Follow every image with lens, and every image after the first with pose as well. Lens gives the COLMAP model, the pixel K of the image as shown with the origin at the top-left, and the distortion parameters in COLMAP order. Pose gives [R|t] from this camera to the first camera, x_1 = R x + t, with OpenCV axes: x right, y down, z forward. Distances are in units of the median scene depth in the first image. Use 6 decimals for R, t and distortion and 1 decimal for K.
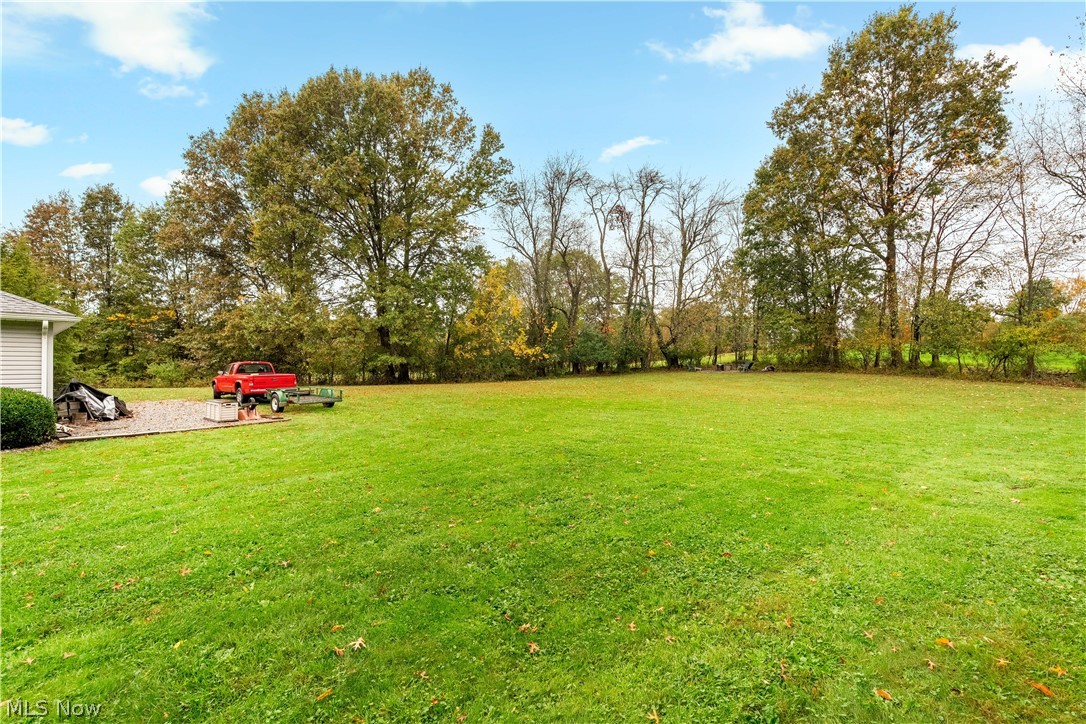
lens RADIAL K [[484.1, 0, 550.3], [0, 484.1, 360.4], [0, 0, 1]] dist [-0.001253, 0.000022]
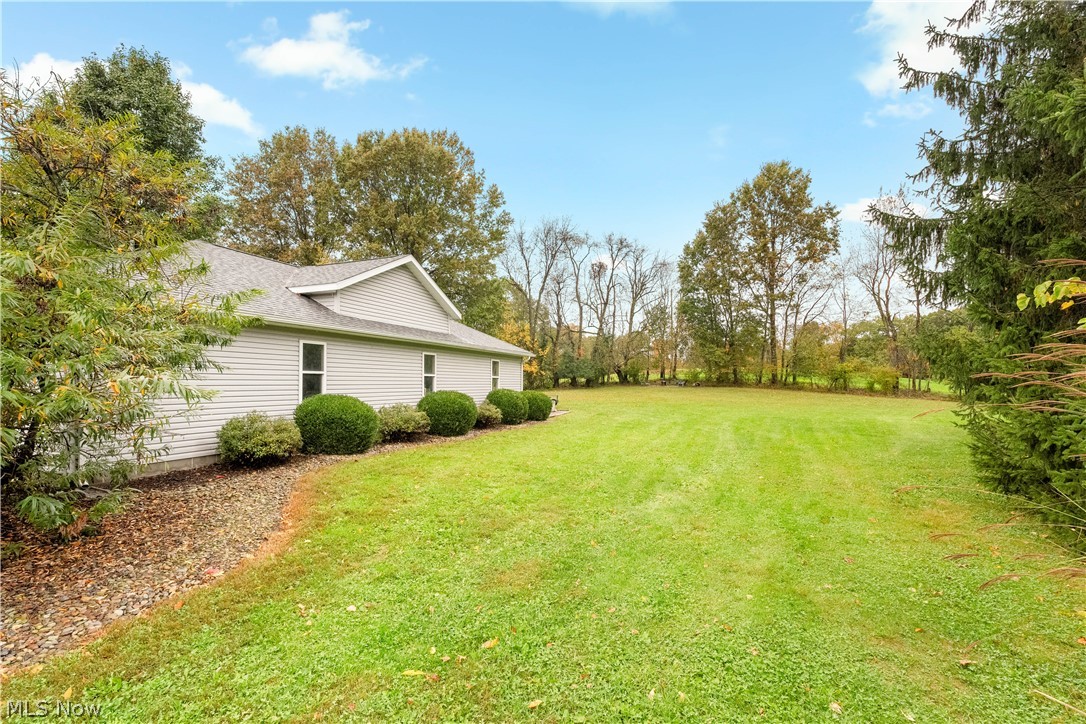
lens RADIAL K [[484.1, 0, 533.8], [0, 484.1, 368.6], [0, 0, 1]] dist [-0.001253, 0.000022]
pose [[0.950228, 0.021038, 0.310844, -0.534777], [-0.018029, 0.999759, -0.012551, -0.003185], [-0.311033, 0.006322, 0.950378, -0.269228]]
